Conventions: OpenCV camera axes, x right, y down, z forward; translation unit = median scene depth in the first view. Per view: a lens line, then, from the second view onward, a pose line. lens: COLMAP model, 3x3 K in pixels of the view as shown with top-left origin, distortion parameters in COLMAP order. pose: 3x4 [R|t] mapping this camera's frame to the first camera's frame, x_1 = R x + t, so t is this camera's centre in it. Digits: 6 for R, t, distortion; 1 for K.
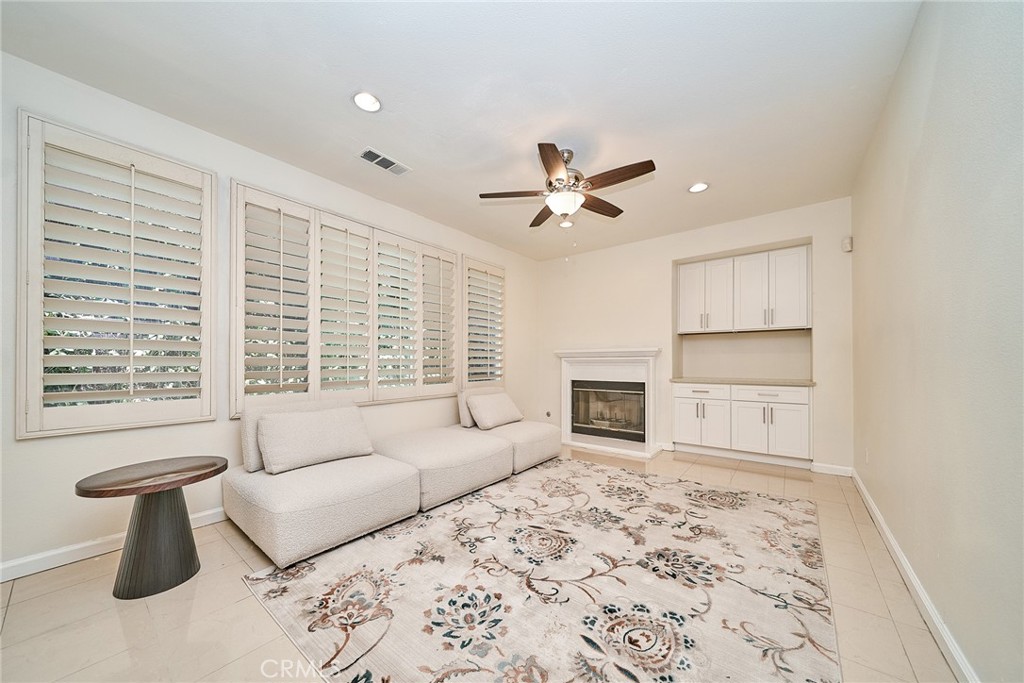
lens RADIAL K [[352.0, 0, 497.5], [0, 352.0, 359.3], [0, 0, 1]] dist [-0.004291, -0.000370]
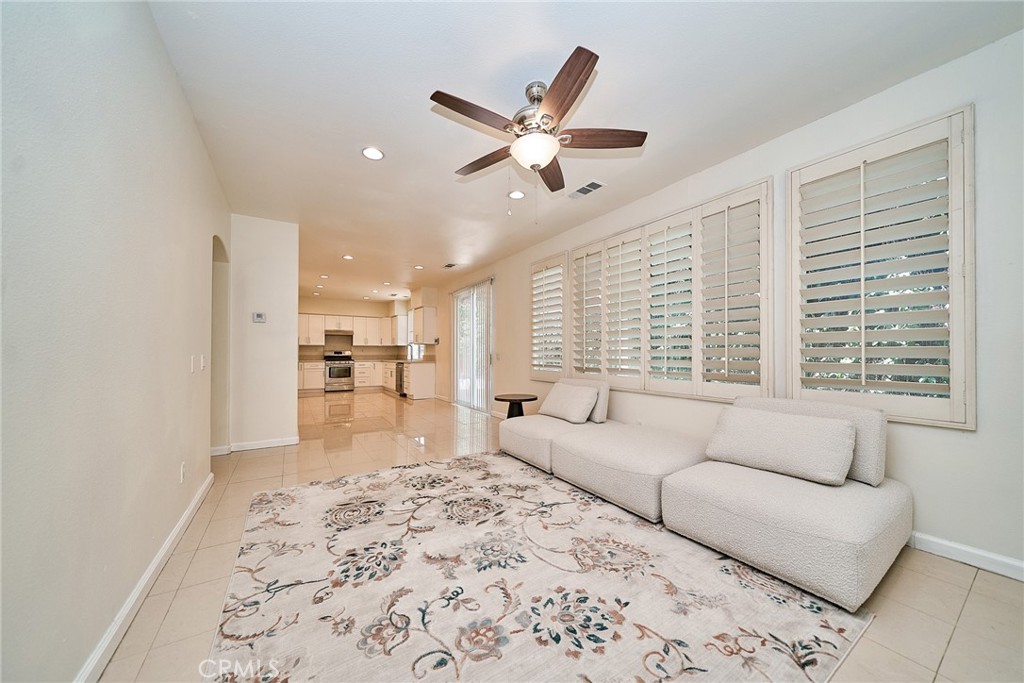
lens RADIAL K [[352.0, 0, 515.1], [0, 352.0, 348.3], [0, 0, 1]] dist [-0.004291, -0.000370]
pose [[-0.299240, -0.010859, -0.954116, 0.958828], [0.002994, 0.999920, -0.012319, 0.010307], [0.954173, -0.006544, -0.299183, 1.204558]]
